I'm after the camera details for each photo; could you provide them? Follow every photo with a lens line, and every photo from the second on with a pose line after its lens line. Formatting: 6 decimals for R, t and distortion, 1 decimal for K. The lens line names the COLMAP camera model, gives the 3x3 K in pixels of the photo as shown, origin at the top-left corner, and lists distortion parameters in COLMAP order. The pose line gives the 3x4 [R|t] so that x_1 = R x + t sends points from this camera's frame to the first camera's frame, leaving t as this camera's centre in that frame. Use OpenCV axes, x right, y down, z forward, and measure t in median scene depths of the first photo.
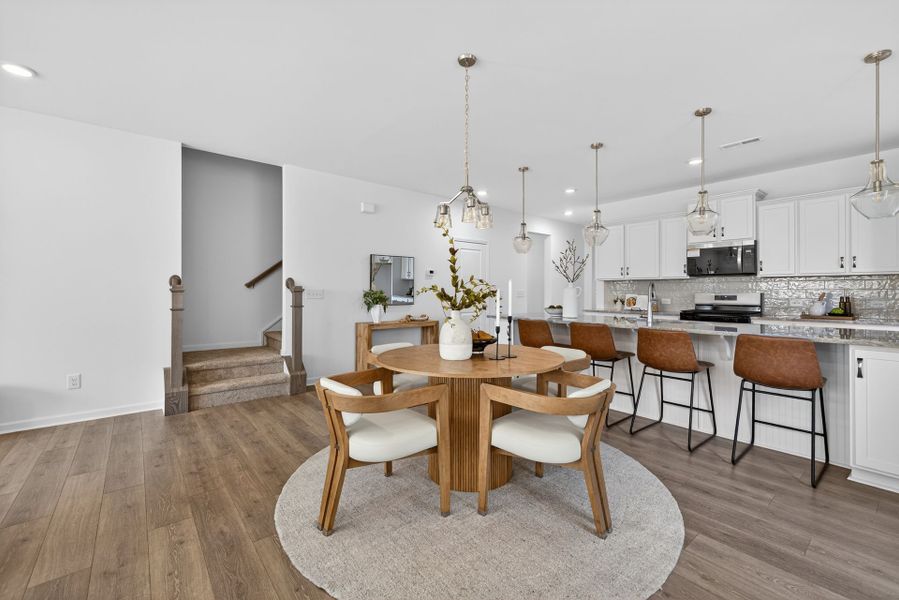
lens RADIAL K [[382.8, 0, 445.4], [0, 382.8, 293.3], [0, 0, 1]] dist [-0.001633, -0.000899]
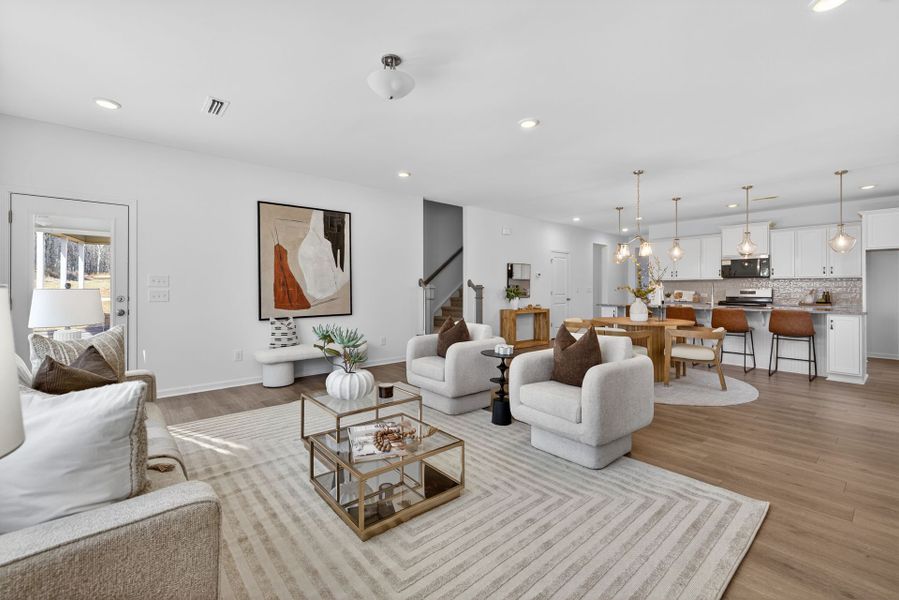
lens RADIAL K [[382.8, 0, 438.9], [0, 382.8, 290.2], [0, 0, 1]] dist [-0.001633, -0.000899]
pose [[0.999930, -0.000629, 0.011802, -0.583286], [0.000613, 0.999999, 0.001317, -0.000067], [-0.011803, -0.001310, 0.999929, -0.569536]]
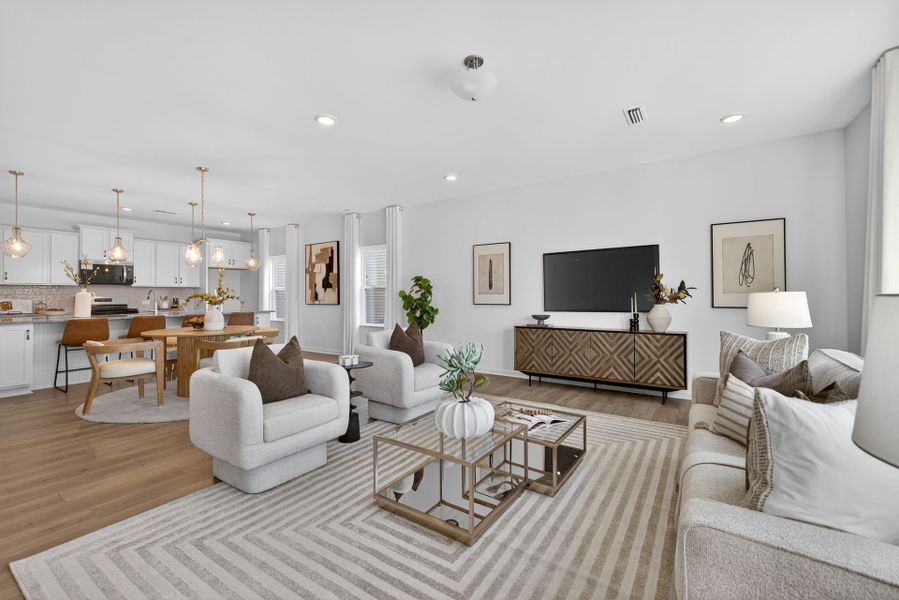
lens RADIAL K [[389.1, 0, 447.7], [0, 389.1, 292.0], [0, 0, 1]] dist [0.013066, -0.001932]
pose [[-0.277056, 0.007295, 0.960826, -1.181511], [0.007839, 0.999955, -0.005332, -0.000116], [-0.960822, 0.006054, -0.277101, 0.216700]]
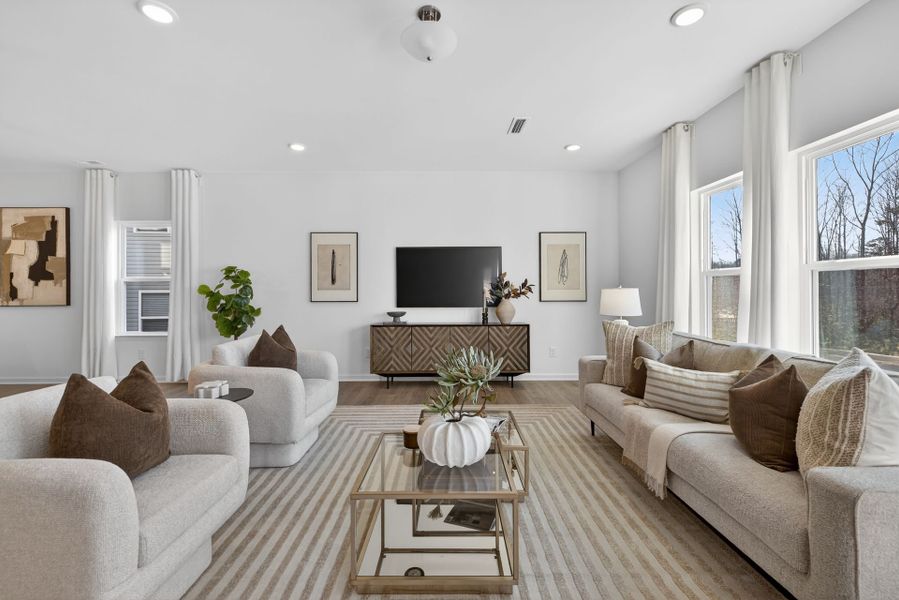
lens RADIAL K [[389.1, 0, 462.7], [0, 389.1, 288.3], [0, 0, 1]] dist [0.013066, -0.001932]
pose [[-0.775689, 0.004388, 0.631100, -0.985666], [0.005071, 0.999987, -0.000720, -0.000886], [-0.631095, 0.002642, -0.775701, 0.364702]]
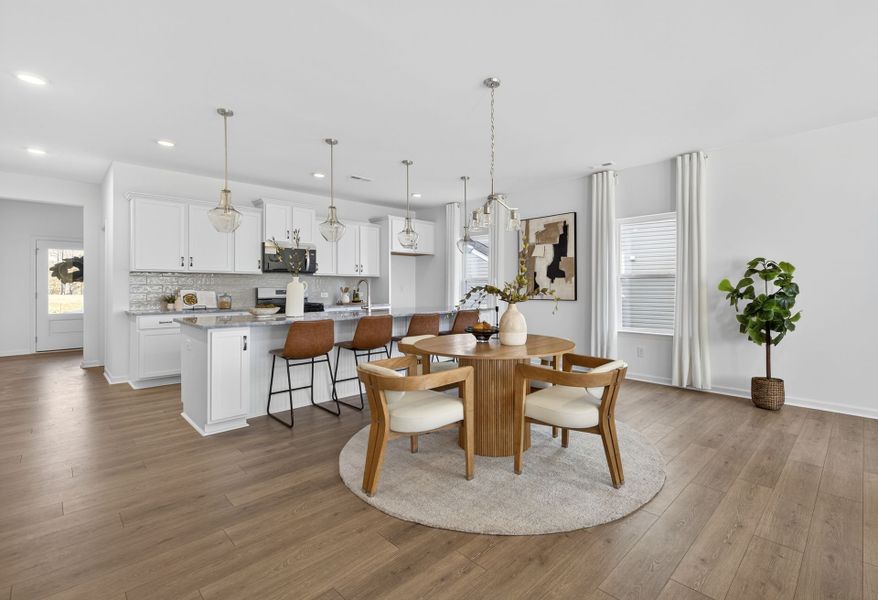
lens RADIAL K [[404.2, 0, 472.9], [0, 404.2, 288.6], [0, 0, 1]] dist [0.008641, 0.000226]
pose [[-0.112721, -0.003809, 0.993619, -0.641405], [0.003790, 0.999984, 0.004264, -0.002035], [-0.993619, 0.004247, -0.112705, 0.674150]]
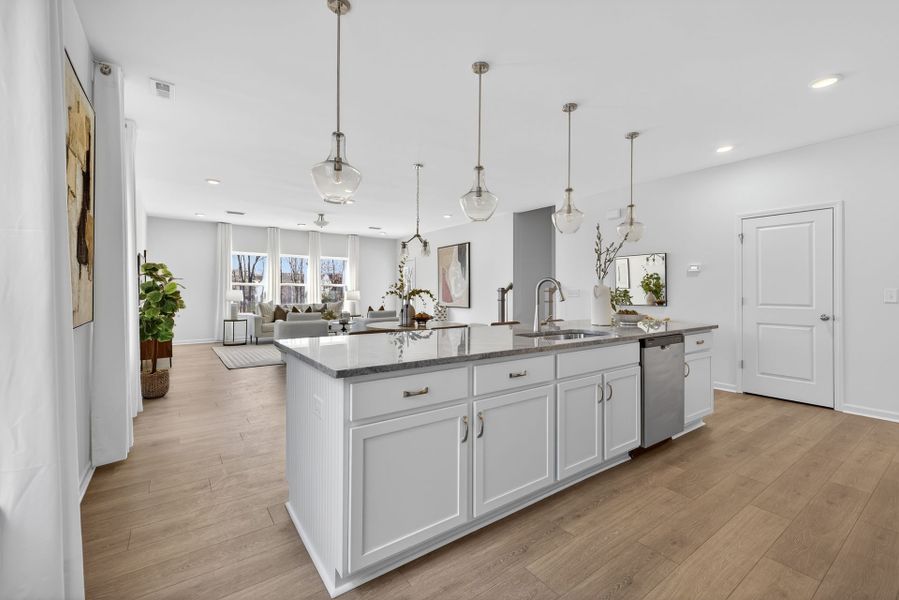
lens RADIAL K [[385.9, 0, 453.8], [0, 385.9, 293.1], [0, 0, 1]] dist [0.004692, 0.000375]
pose [[-0.062732, 0.005034, -0.998018, 1.082845], [-0.006483, 0.999964, 0.005451, -0.004614], [0.998009, 0.006812, -0.062697, 0.726037]]
